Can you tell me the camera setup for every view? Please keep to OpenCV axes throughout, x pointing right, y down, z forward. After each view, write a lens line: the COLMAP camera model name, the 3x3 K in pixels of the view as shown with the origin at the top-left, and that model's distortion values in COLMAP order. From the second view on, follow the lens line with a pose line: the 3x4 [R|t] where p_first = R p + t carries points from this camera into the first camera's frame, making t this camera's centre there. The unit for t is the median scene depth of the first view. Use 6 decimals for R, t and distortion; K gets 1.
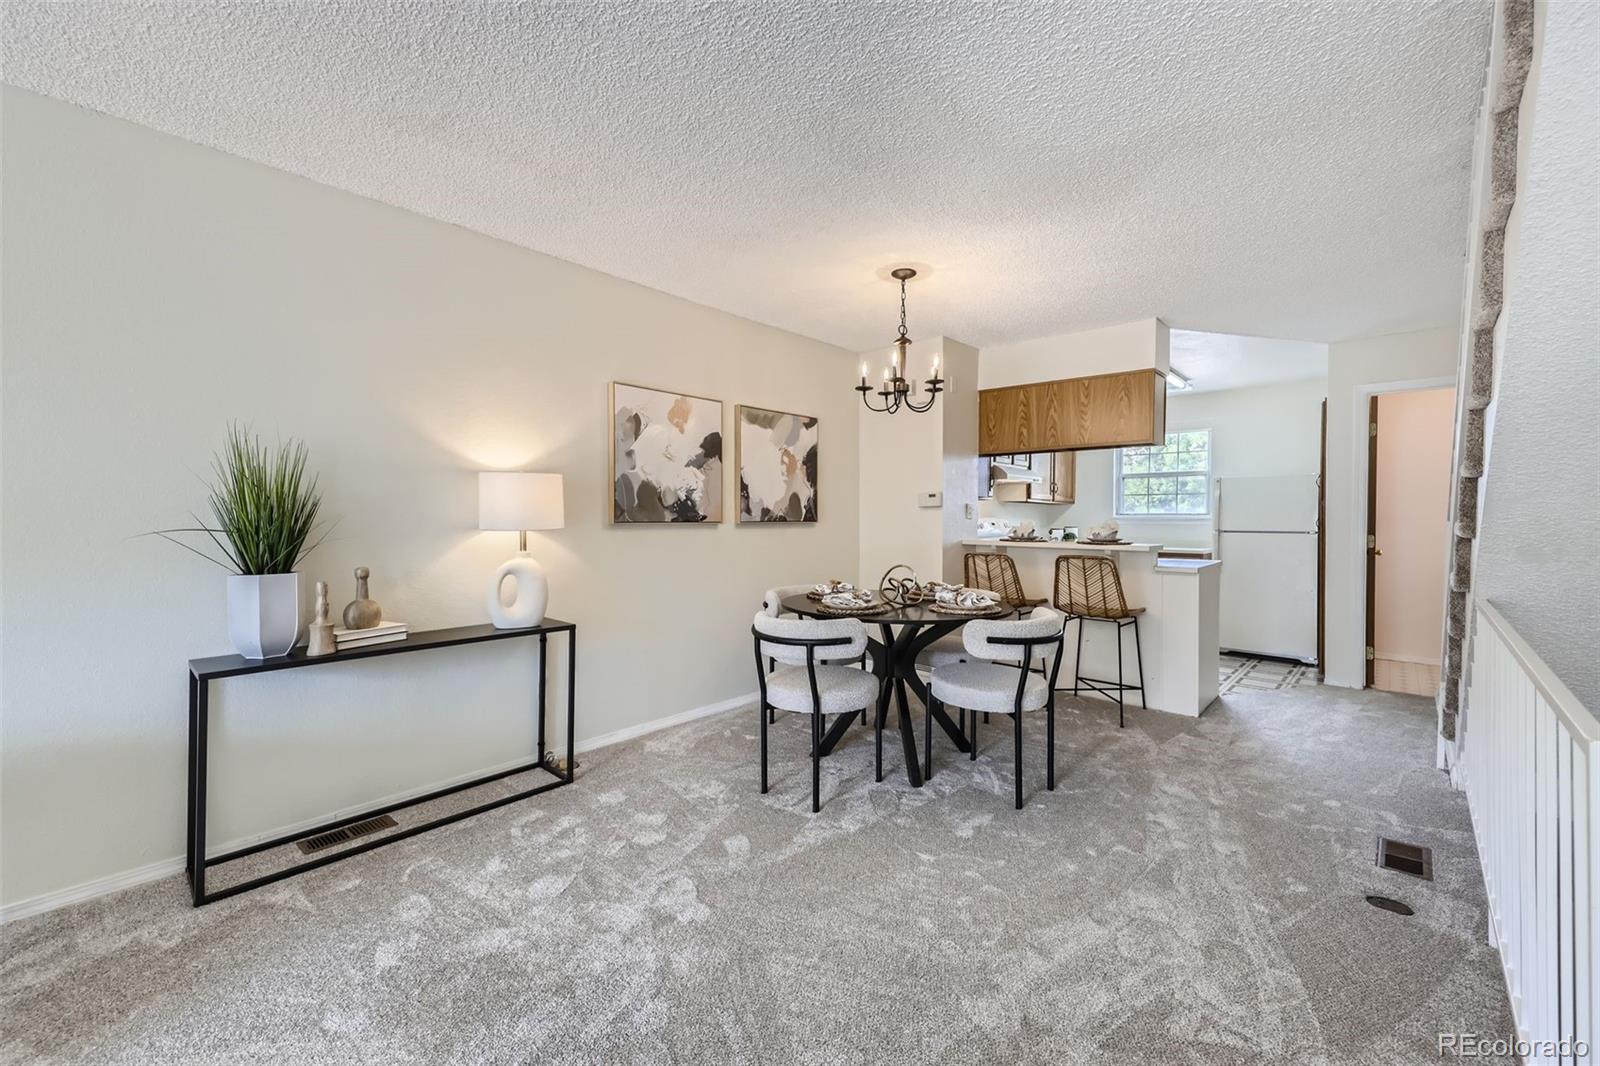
lens RADIAL K [[634.6, 0, 800.0], [0, 634.6, 533.0], [0, 0, 1]] dist [0.035840, -0.014072]
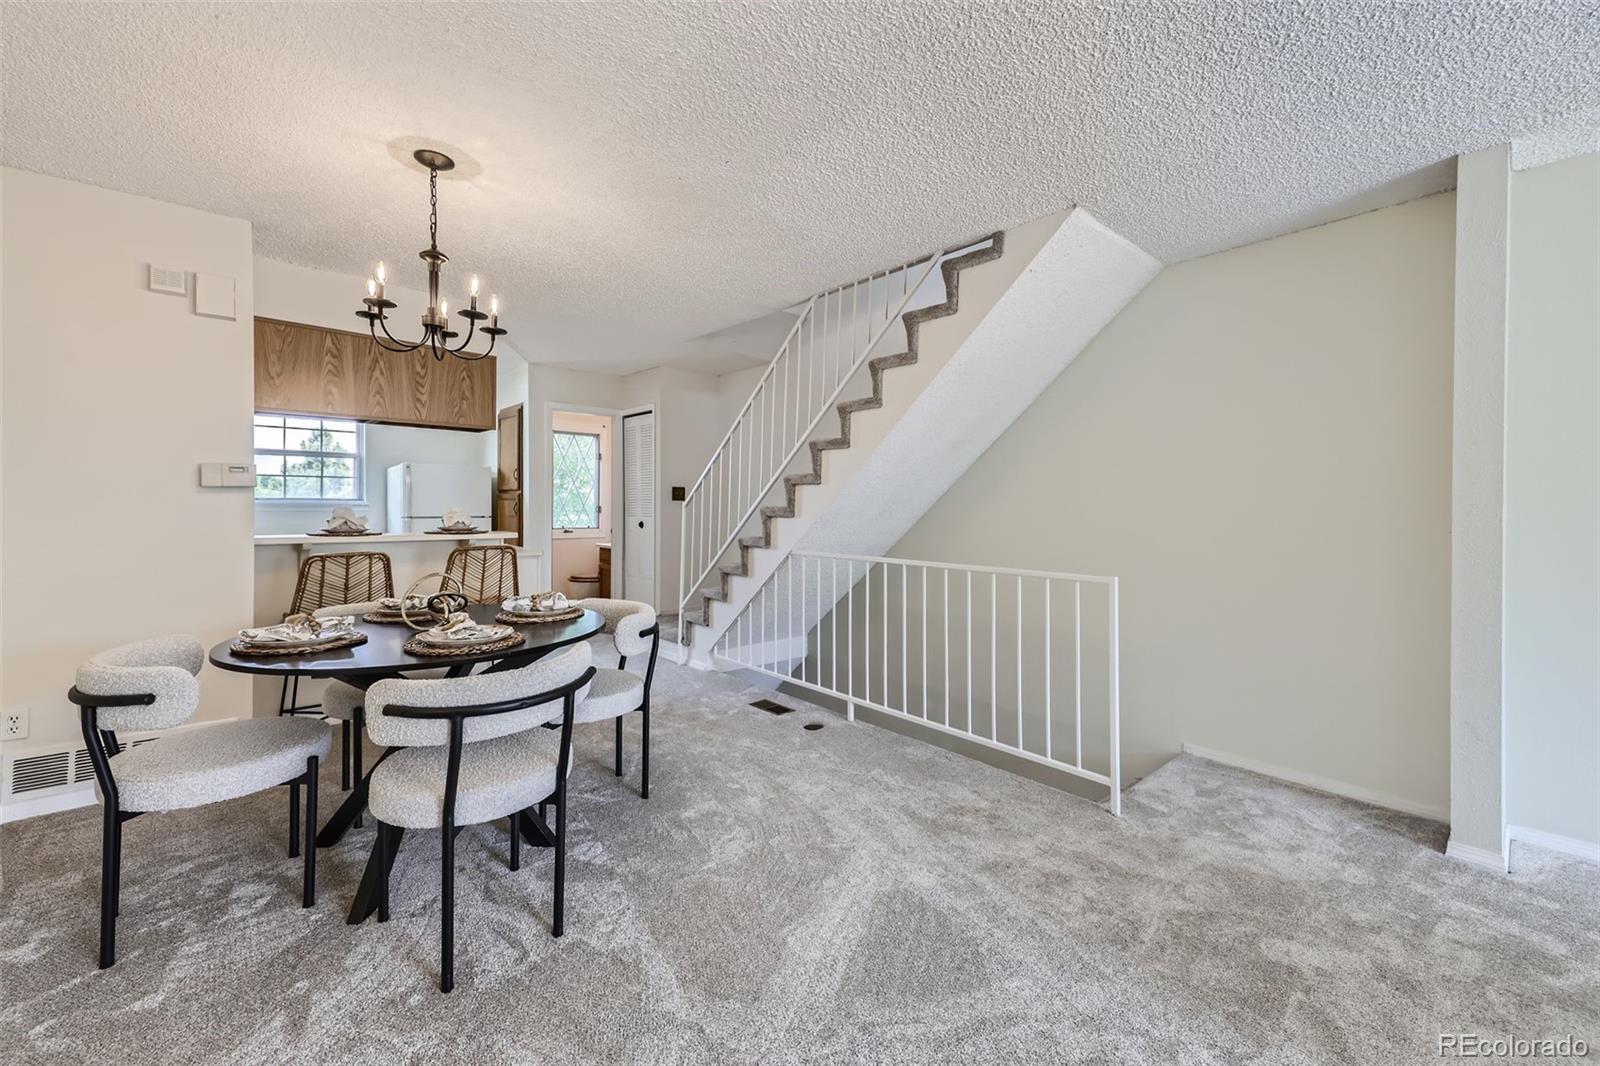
lens RADIAL K [[647.1, 0, 793.5], [0, 647.1, 515.8], [0, 0, 1]] dist [0.045591, -0.015306]
pose [[0.114255, -0.020496, 0.993240, -0.442259], [0.021777, 0.999599, 0.018122, -0.015971], [-0.993213, 0.019559, 0.114655, 0.449185]]
